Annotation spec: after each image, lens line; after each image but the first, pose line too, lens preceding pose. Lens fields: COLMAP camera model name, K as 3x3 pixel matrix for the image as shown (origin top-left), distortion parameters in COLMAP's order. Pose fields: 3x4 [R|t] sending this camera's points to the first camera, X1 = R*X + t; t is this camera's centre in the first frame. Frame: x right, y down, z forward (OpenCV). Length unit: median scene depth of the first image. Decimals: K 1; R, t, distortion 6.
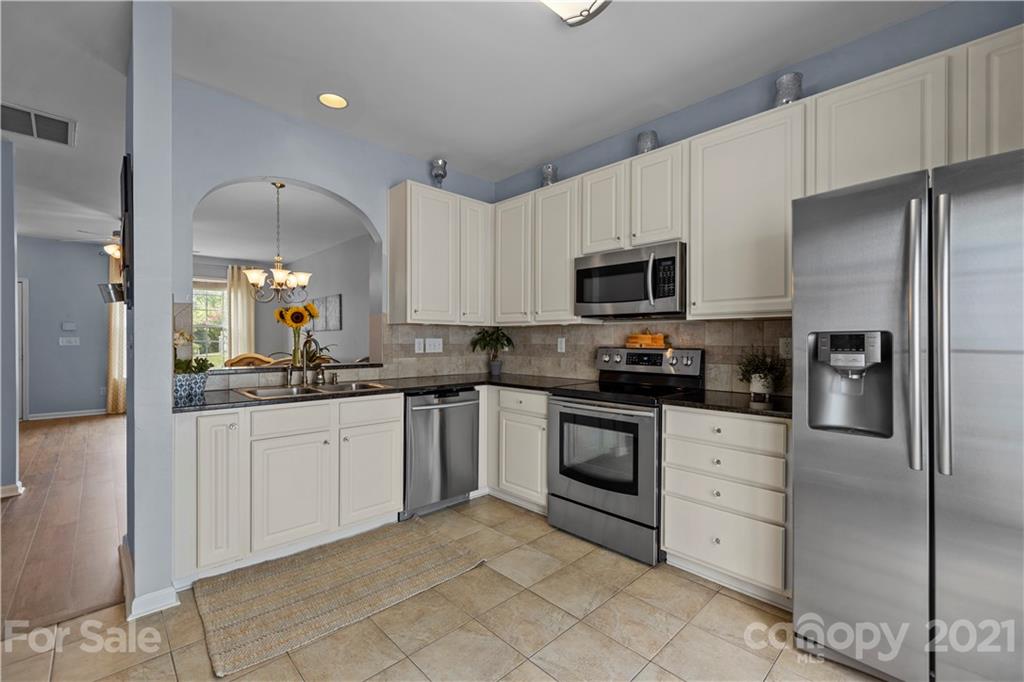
lens RADIAL K [[432.8, 0, 513.9], [0, 432.8, 345.1], [0, 0, 1]] dist [0.000273, 0.001252]
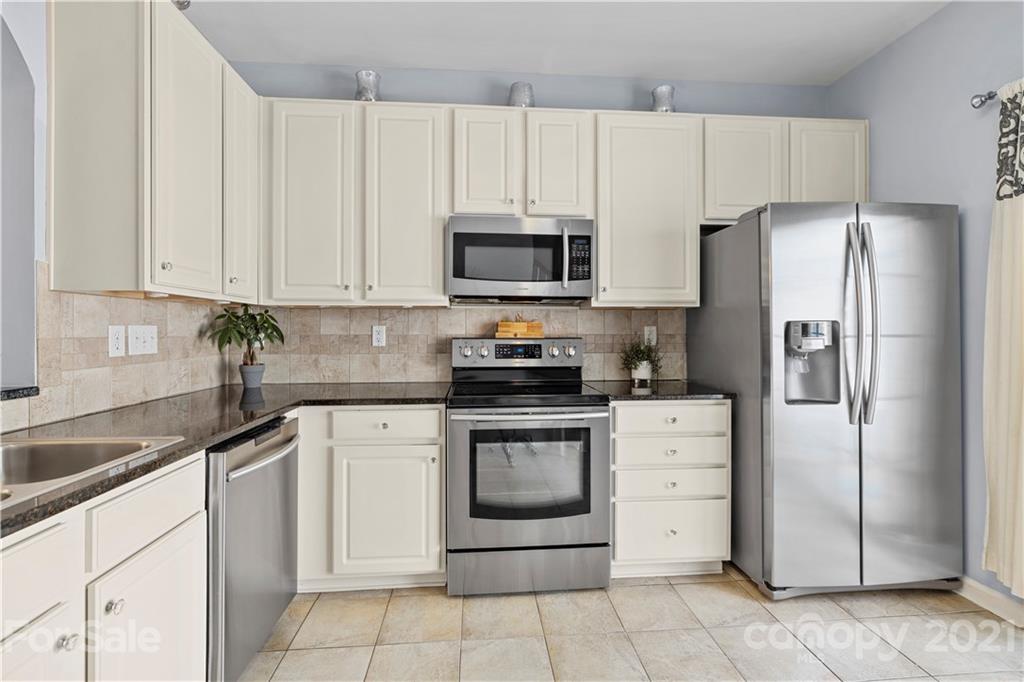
lens RADIAL K [[467.6, 0, 514.3], [0, 467.6, 332.5], [0, 0, 1]] dist [-0.008138, 0.003101]
pose [[0.633497, -0.006094, 0.773721, -0.412228], [0.010354, 0.999946, -0.000602, -0.003260], [-0.773676, 0.008392, 0.633526, 0.433786]]
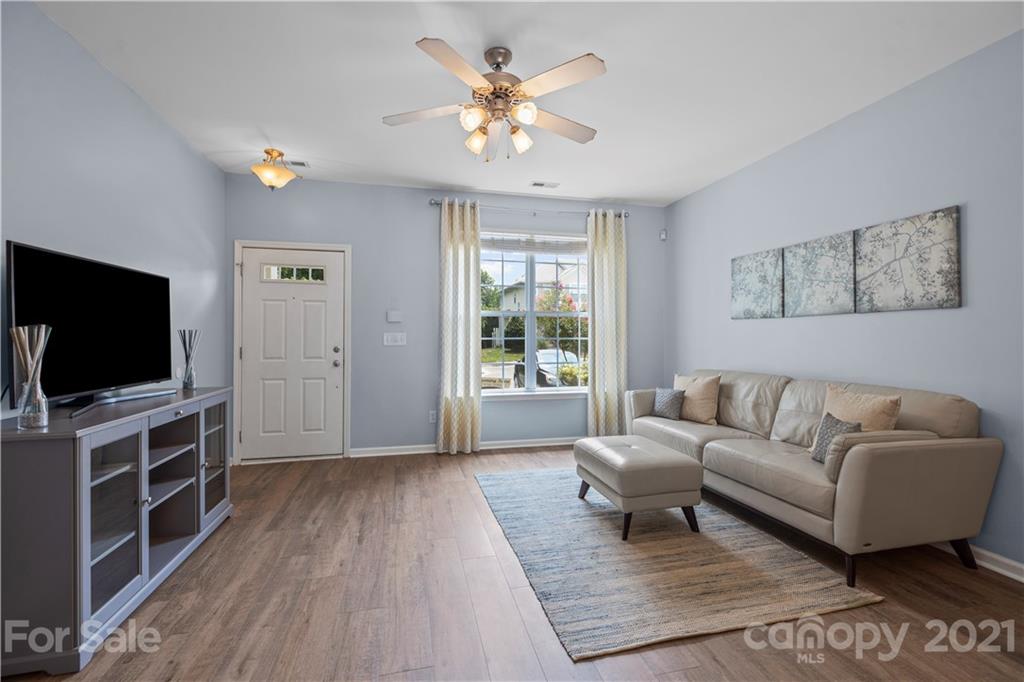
lens RADIAL K [[432.8, 0, 512.1], [0, 432.8, 336.9], [0, 0, 1]] dist [0.000273, 0.001252]
pose [[0.863314, 0.001998, -0.504663, -1.189187], [-0.006461, 0.999954, -0.007095, -0.018110], [0.504625, 0.009386, 0.863287, 1.147211]]
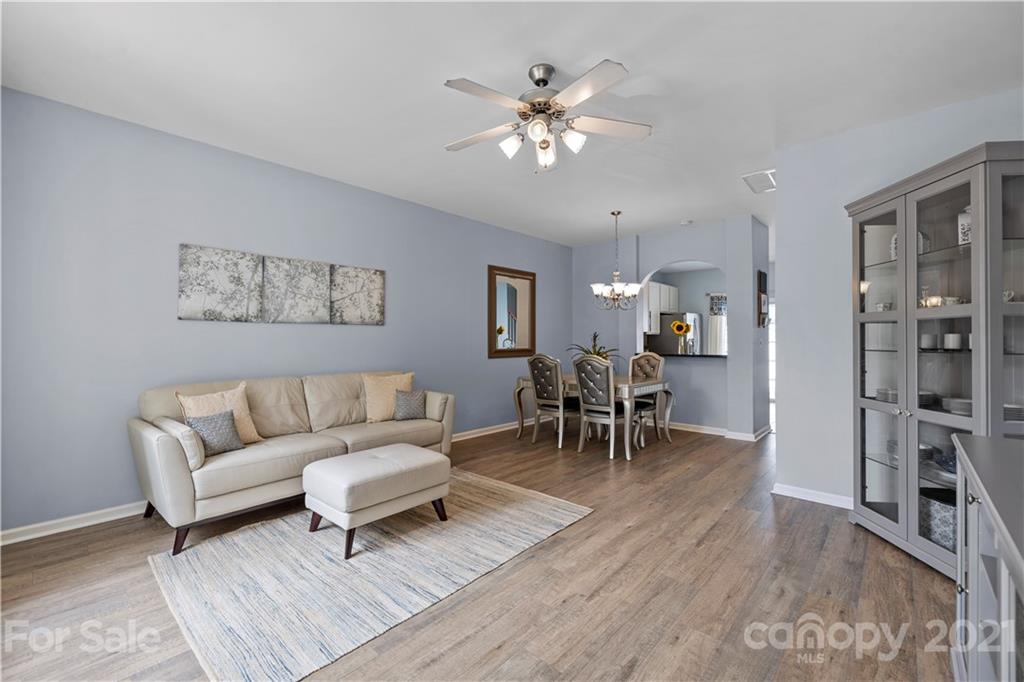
lens RADIAL K [[432.8, 0, 509.8], [0, 432.8, 337.8], [0, 0, 1]] dist [0.000273, 0.001252]
pose [[-0.065780, 0.007946, 0.997803, -2.377434], [0.012250, 0.999899, -0.007155, -0.024066], [-0.997759, 0.011753, -0.065871, 1.898570]]
